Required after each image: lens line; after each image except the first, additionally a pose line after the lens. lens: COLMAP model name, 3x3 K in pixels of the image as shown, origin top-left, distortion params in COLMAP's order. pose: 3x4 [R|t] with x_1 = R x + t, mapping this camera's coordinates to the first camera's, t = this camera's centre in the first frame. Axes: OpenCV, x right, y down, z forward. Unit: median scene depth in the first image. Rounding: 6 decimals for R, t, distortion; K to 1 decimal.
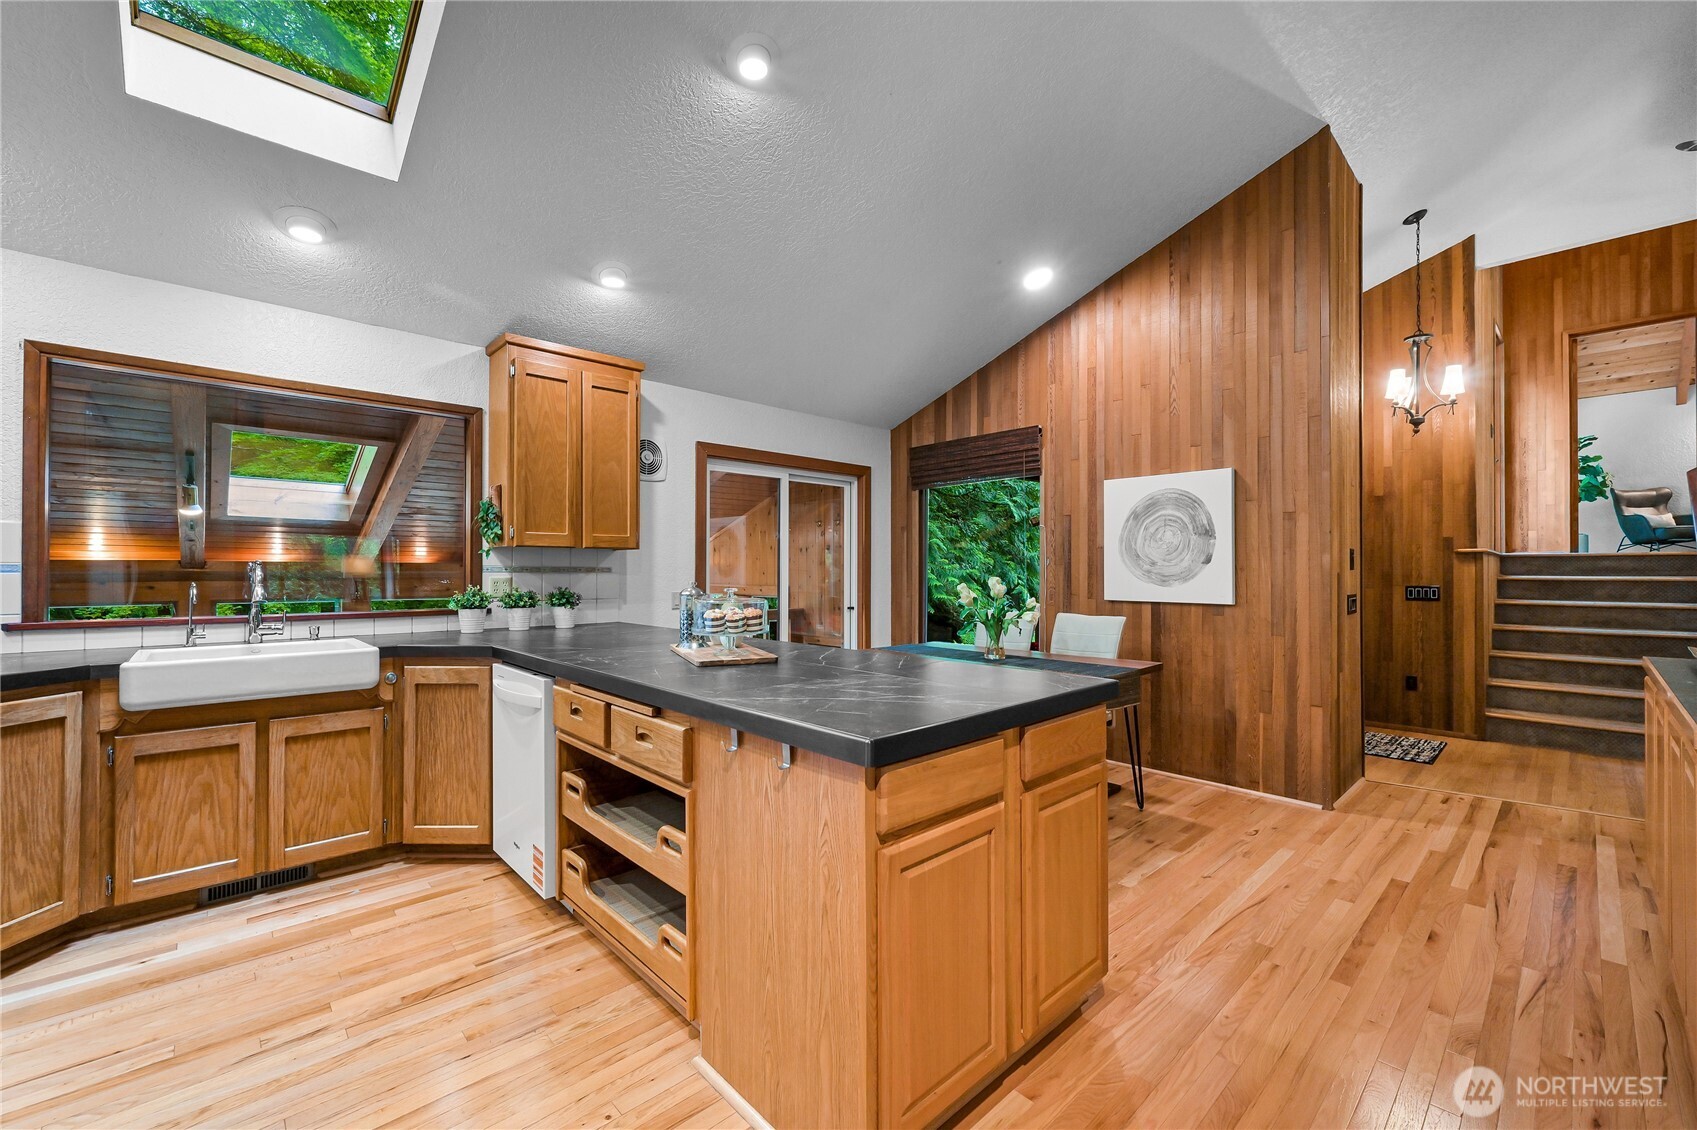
lens RADIAL K [[713.5, 0, 857.6], [0, 713.5, 562.9], [0, 0, 1]] dist [-0.001042, 0.000207]
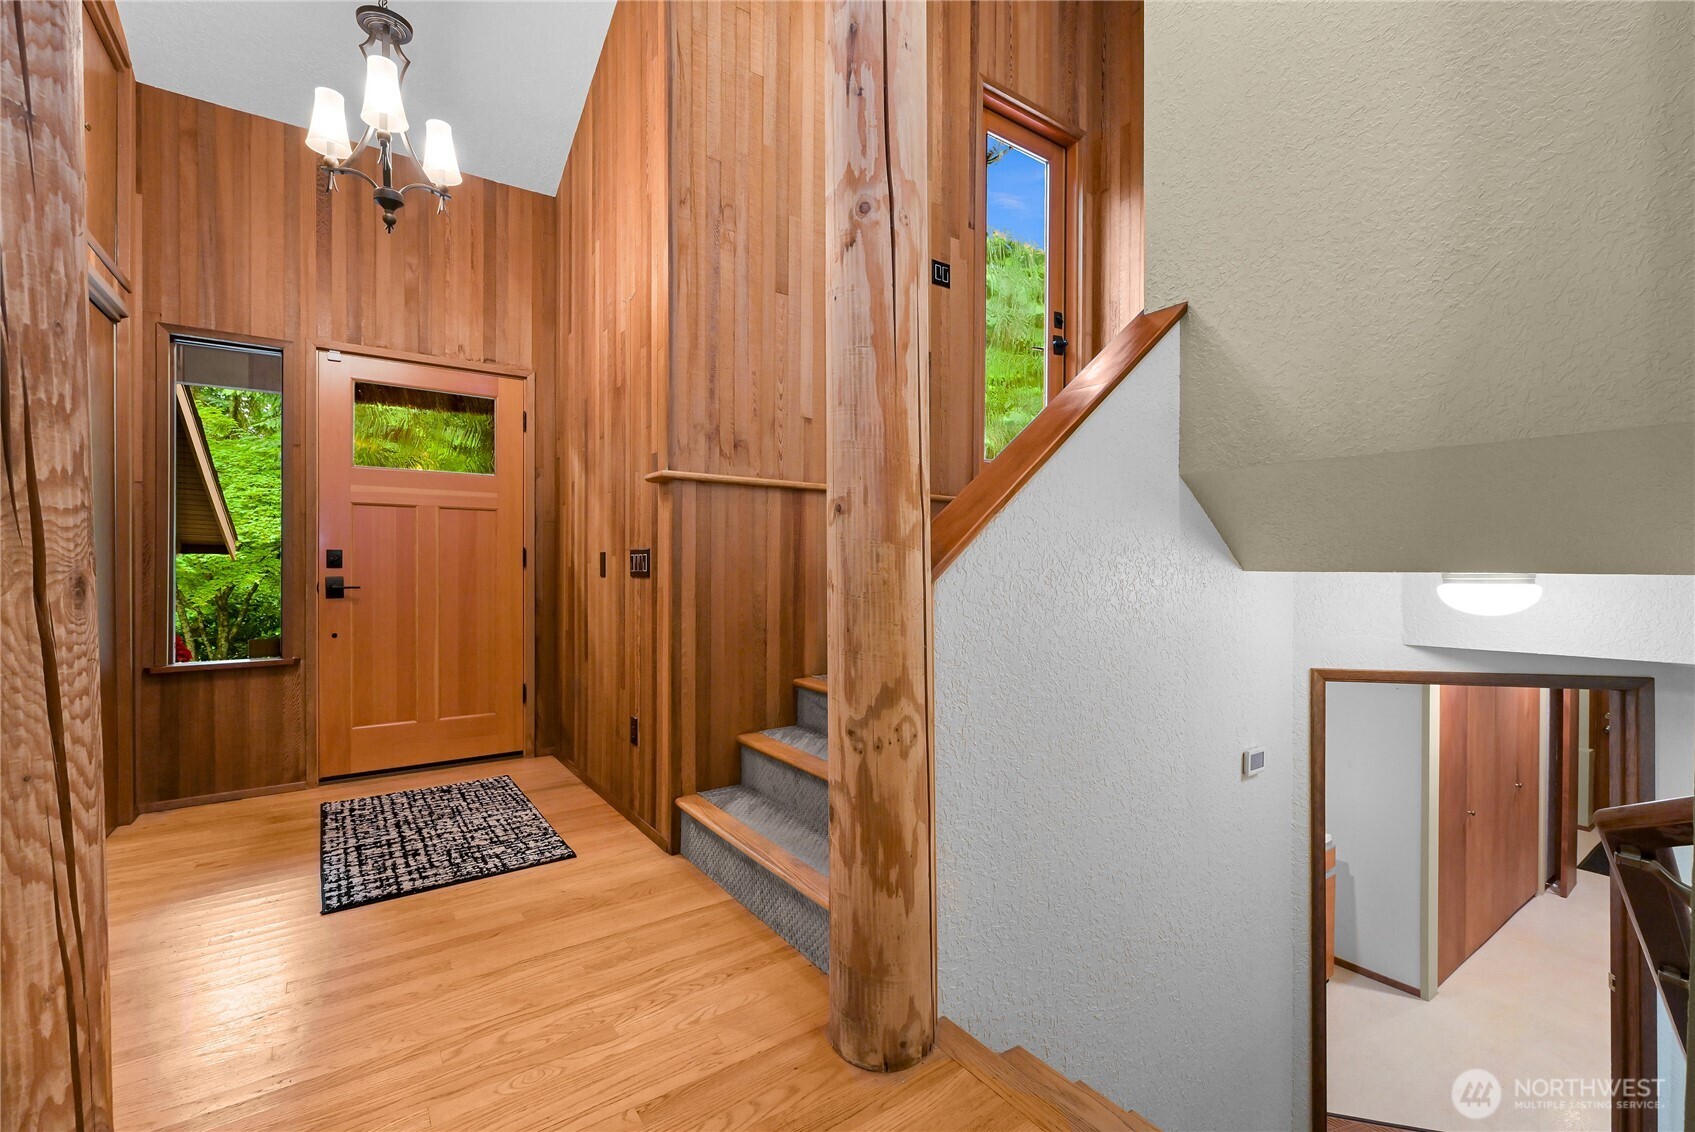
lens RADIAL K [[712.7, 0, 840.2], [0, 712.7, 575.3], [0, 0, 1]] dist [-0.001042, 0.000207]
pose [[0.986159, 0.003387, -0.165765, 1.366013], [-0.000444, 0.999842, 0.017785, 0.054883], [0.165799, -0.017465, 0.986005, 0.676384]]
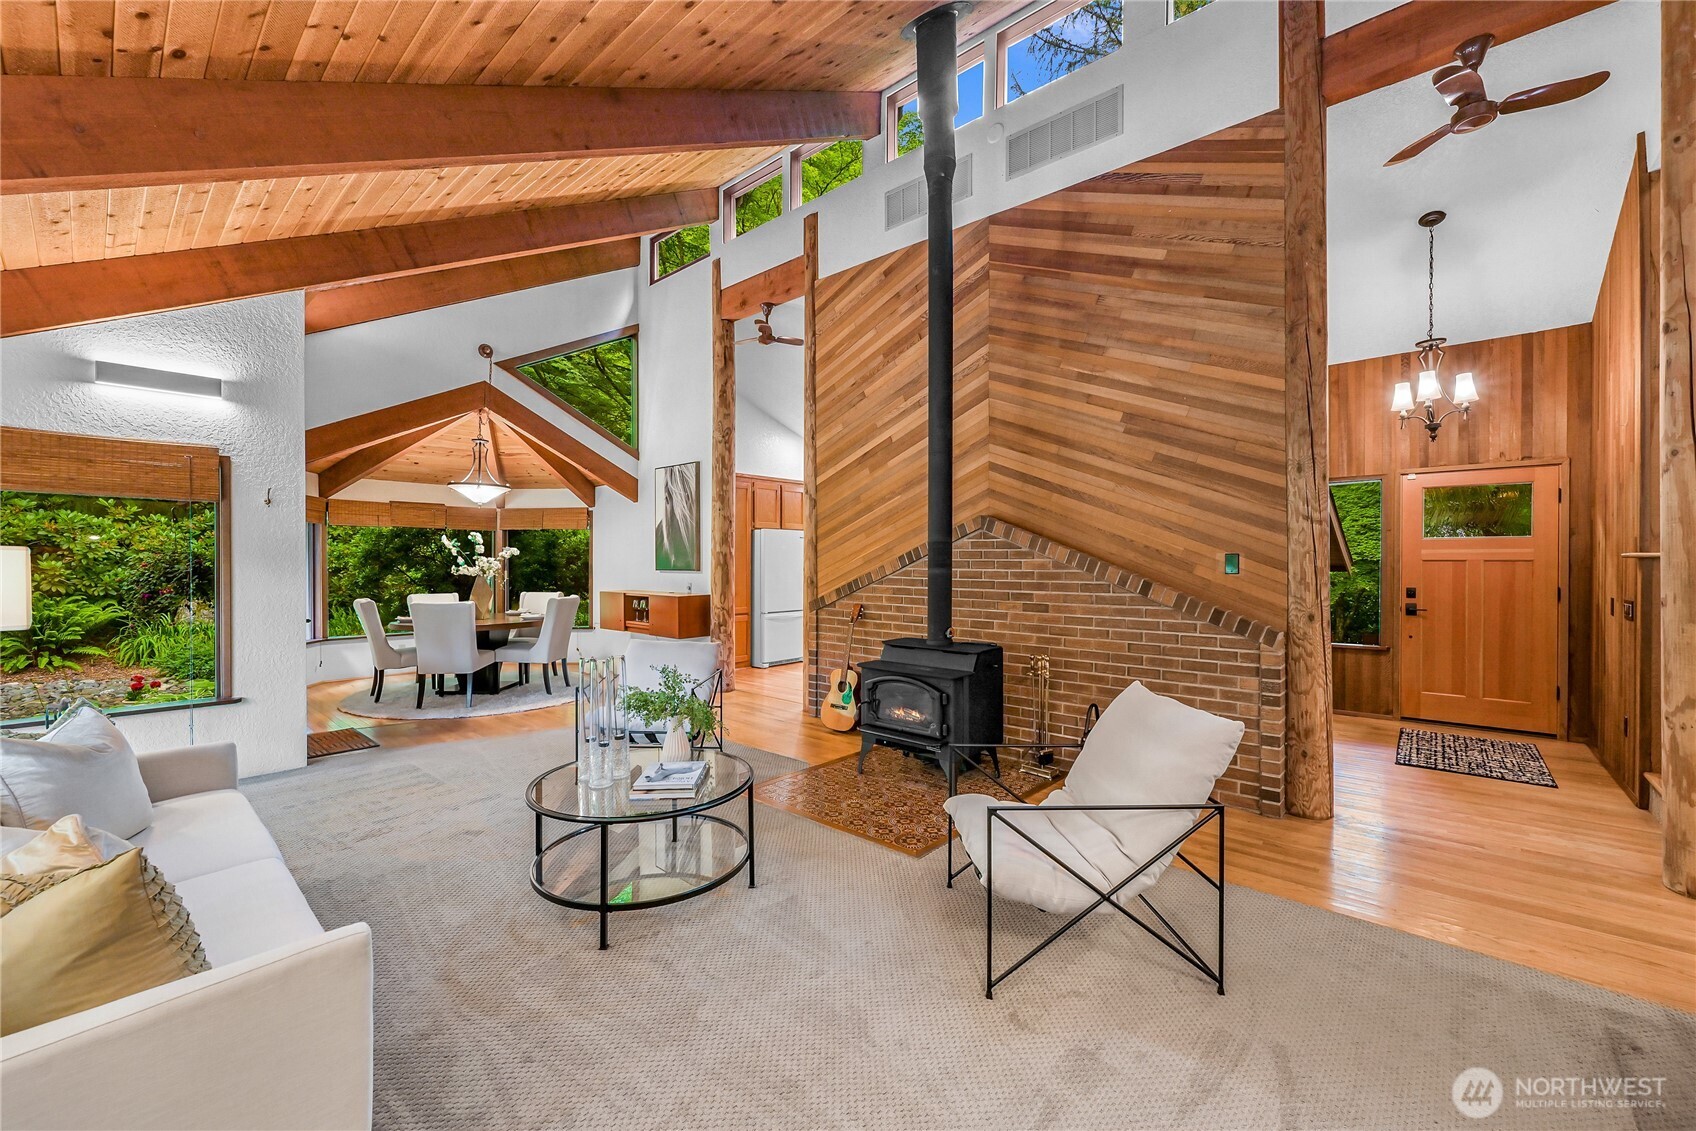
lens RADIAL K [[676.7, 0, 836.5], [0, 676.7, 566.3], [0, 0, 1]] dist [-0.003890, 0.000624]
pose [[0.056267, 0.007032, -0.998391, 1.942940], [0.011738, 0.999901, 0.007704, -0.026355], [0.998347, -0.012152, 0.056179, 0.162540]]
